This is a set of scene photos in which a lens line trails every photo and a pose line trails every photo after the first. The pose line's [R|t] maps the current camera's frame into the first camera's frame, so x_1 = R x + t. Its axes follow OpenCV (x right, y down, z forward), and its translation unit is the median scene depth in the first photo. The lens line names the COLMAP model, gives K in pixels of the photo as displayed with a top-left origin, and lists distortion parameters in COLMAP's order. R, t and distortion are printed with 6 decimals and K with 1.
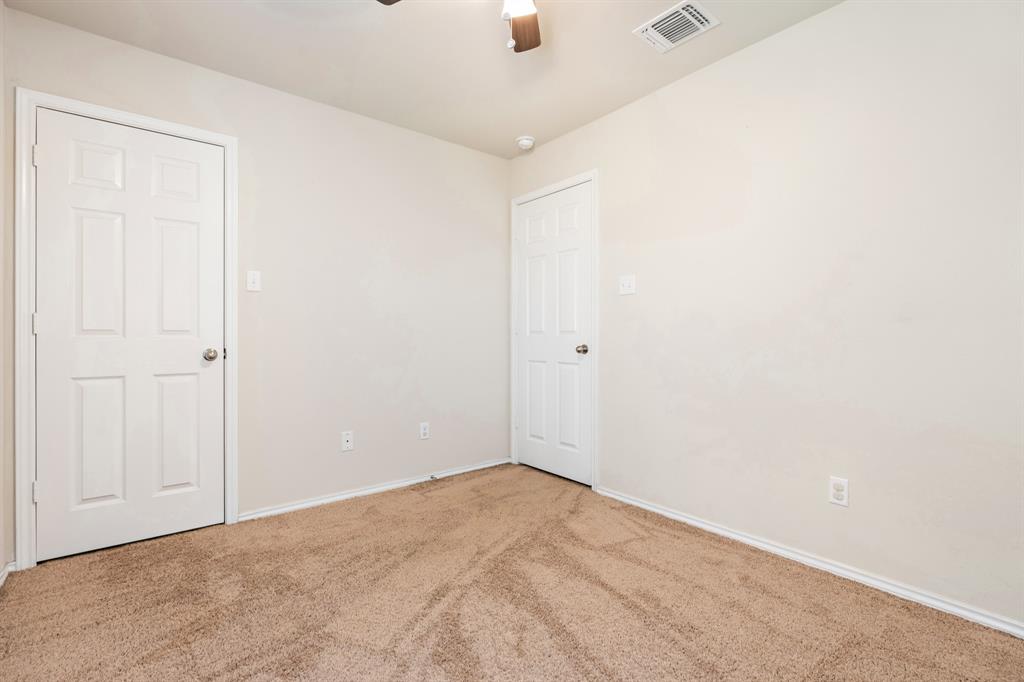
lens RADIAL K [[464.7, 0, 470.4], [0, 464.7, 331.4], [0, 0, 1]] dist [-0.003463, 0.001171]
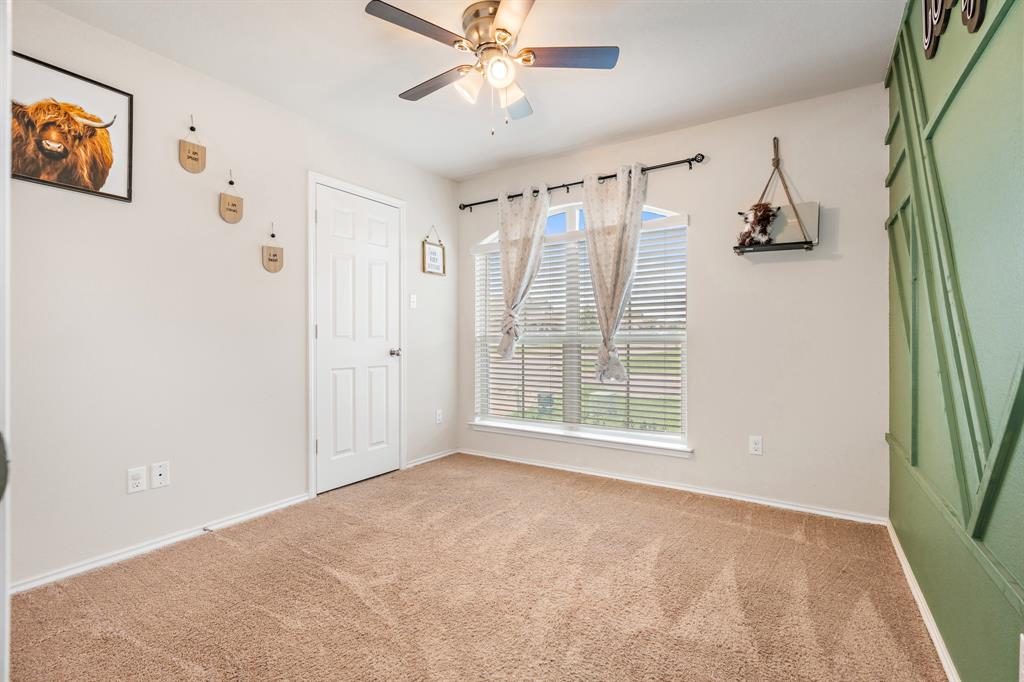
lens RADIAL K [[464.7, 0, 511.7], [0, 464.7, 341.2], [0, 0, 1]] dist [-0.003463, 0.001171]
pose [[0.946400, -0.003453, 0.322978, -0.784030], [-0.001626, 0.999879, 0.015454, -0.011010], [-0.322992, -0.015151, 0.946280, -0.560403]]
